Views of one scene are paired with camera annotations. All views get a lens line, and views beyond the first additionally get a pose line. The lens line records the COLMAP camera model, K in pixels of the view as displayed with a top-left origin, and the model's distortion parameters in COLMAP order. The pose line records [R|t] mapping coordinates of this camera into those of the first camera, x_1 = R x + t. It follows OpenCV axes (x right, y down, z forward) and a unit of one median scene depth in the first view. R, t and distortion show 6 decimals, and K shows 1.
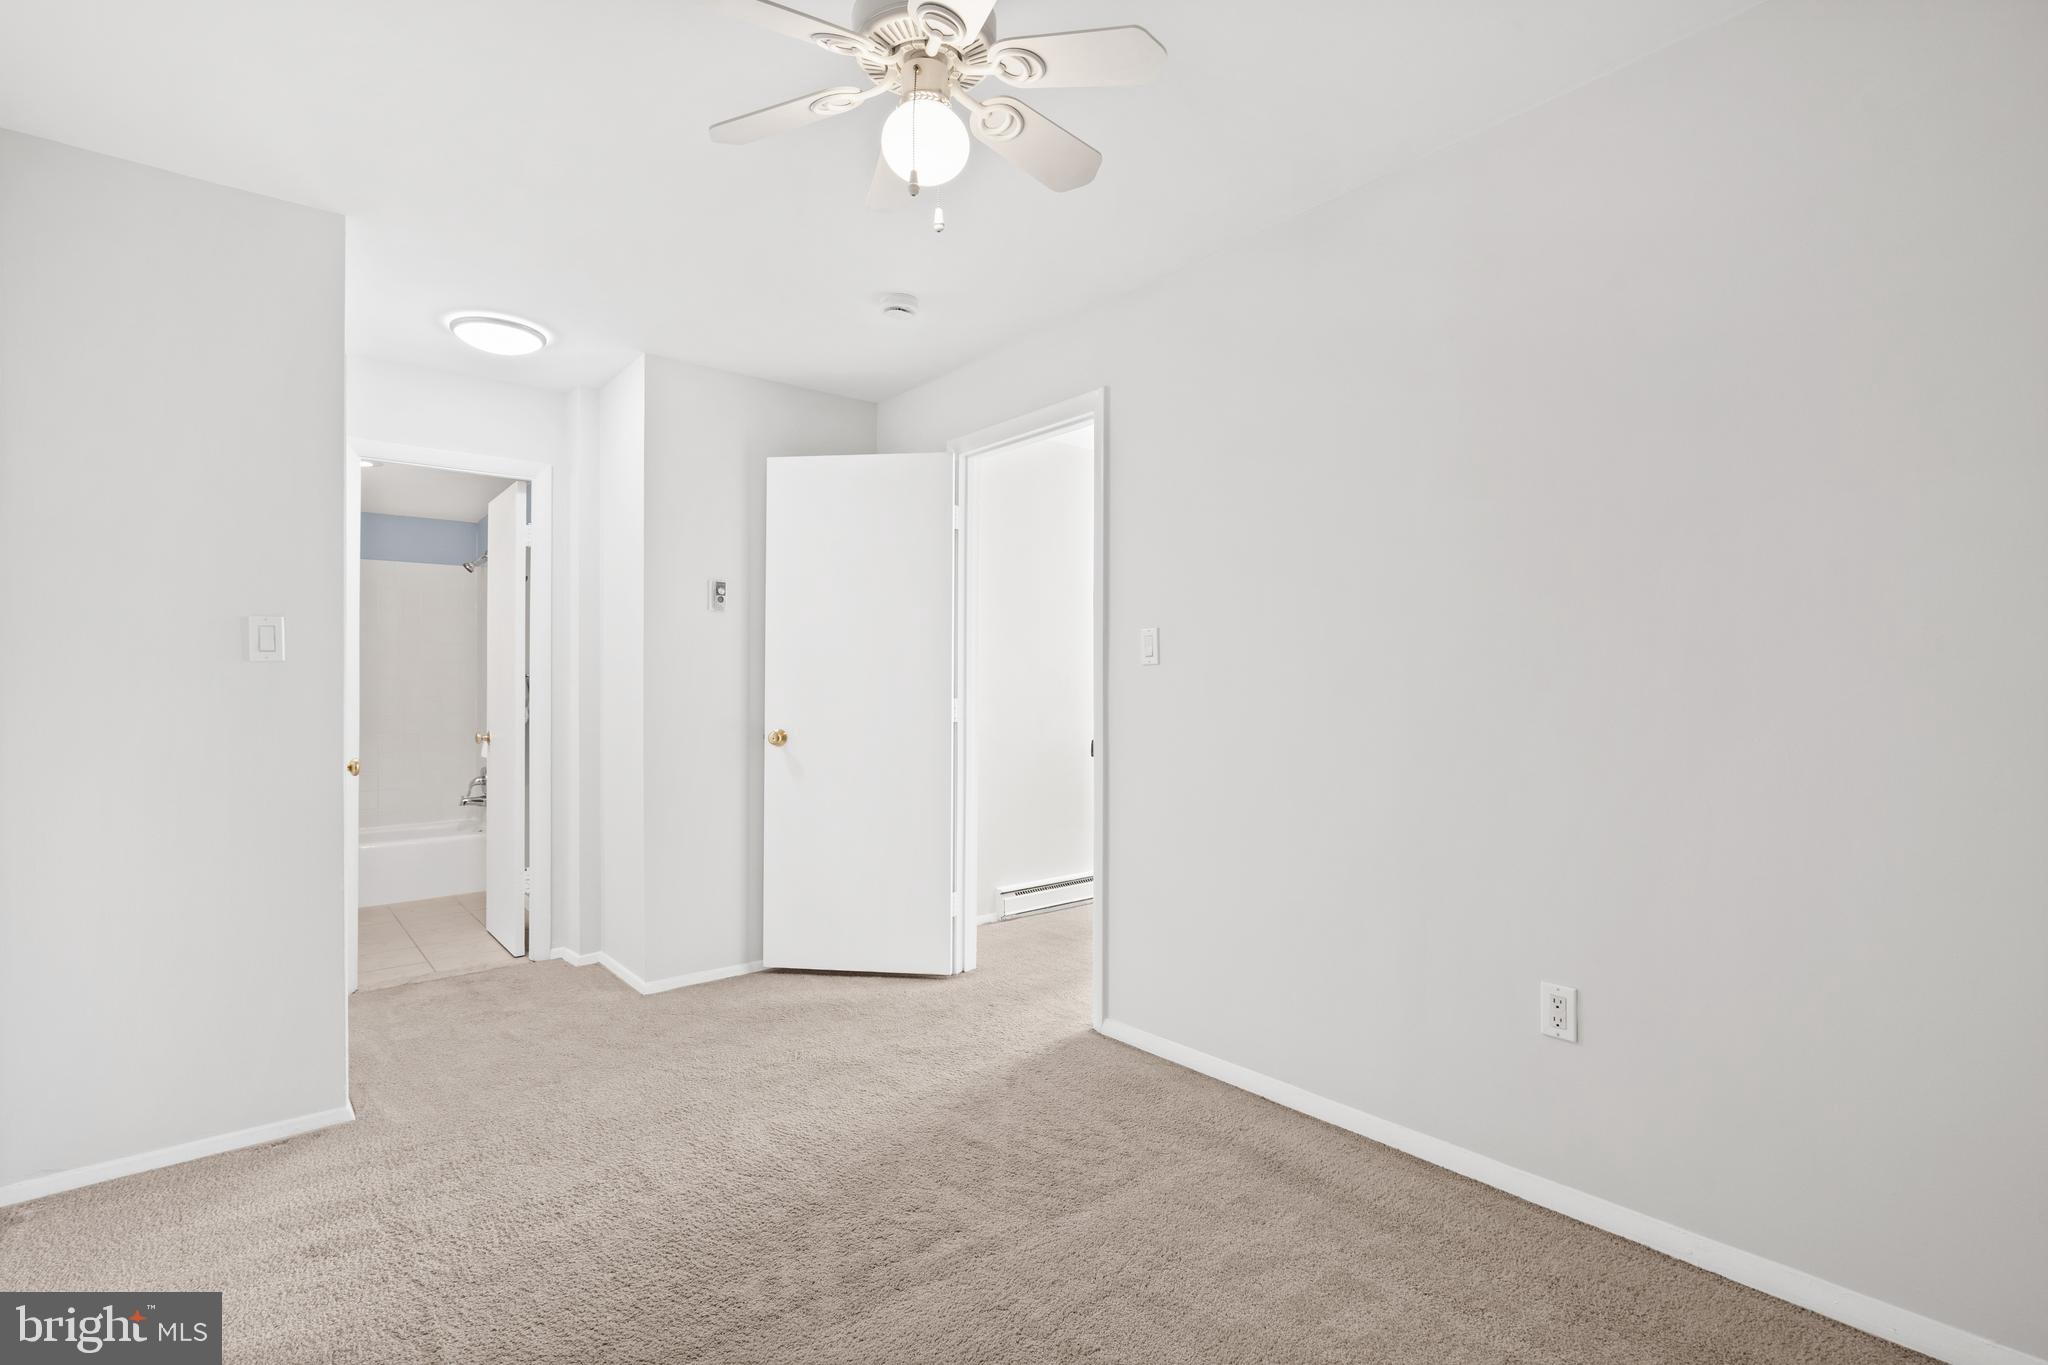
lens RADIAL K [[936.4, 0, 1011.7], [0, 936.4, 679.5], [0, 0, 1]] dist [-0.011426, 0.000273]
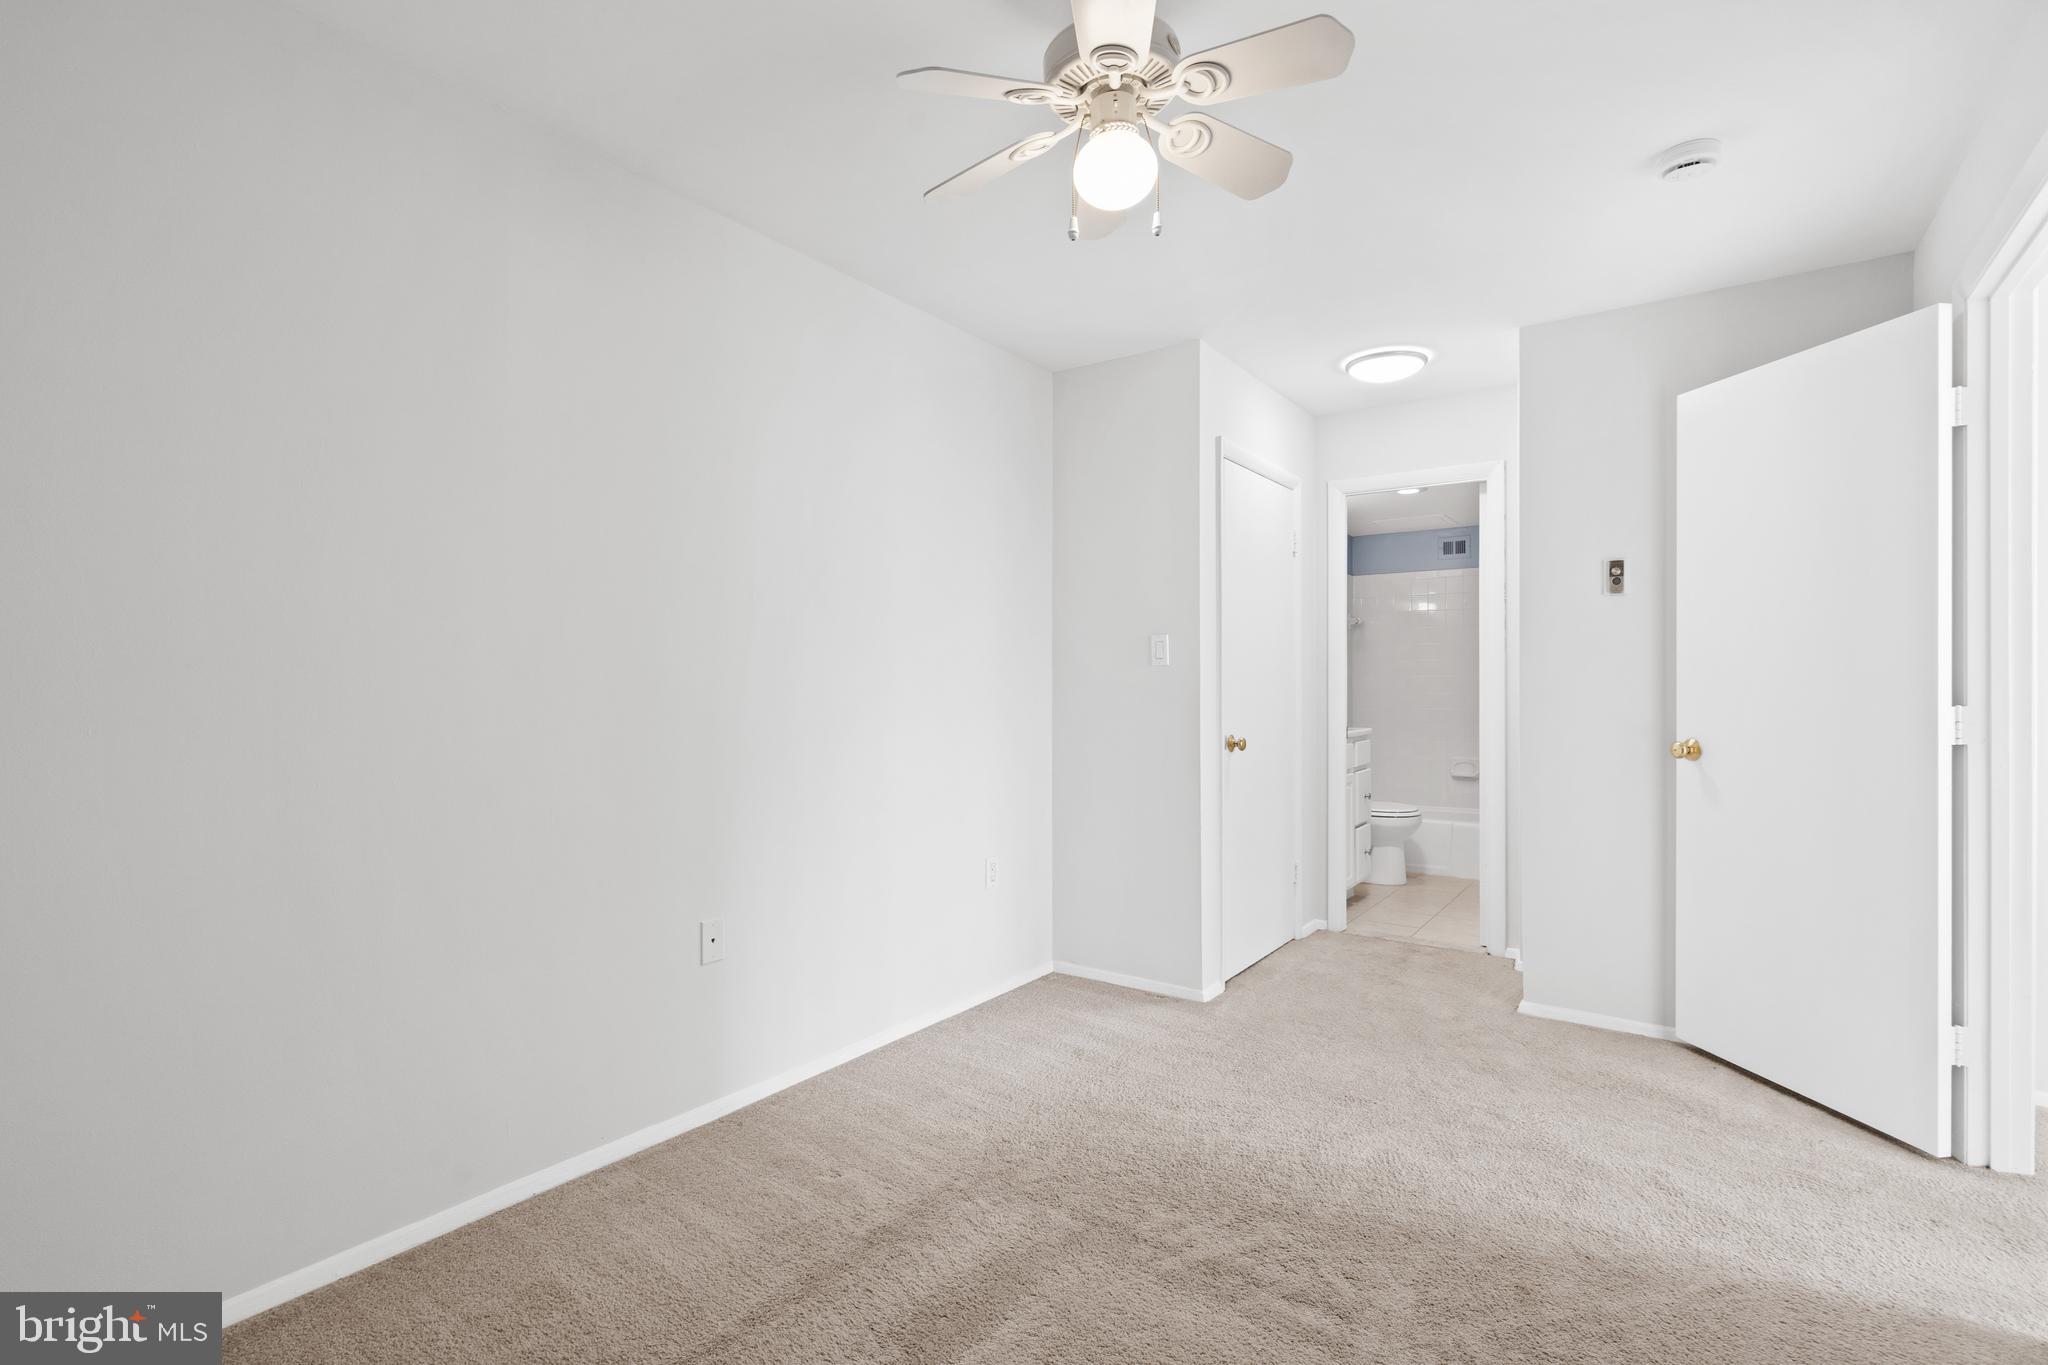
lens RADIAL K [[949.5, 0, 1015.5], [0, 949.5, 694.9], [0, 0, 1]] dist [0.001556, 0.000032]
pose [[0.266263, 0.021613, -0.963658, 0.386064], [0.002701, 0.999728, 0.023169, -0.004649], [0.963897, -0.008772, 0.266132, 0.262820]]
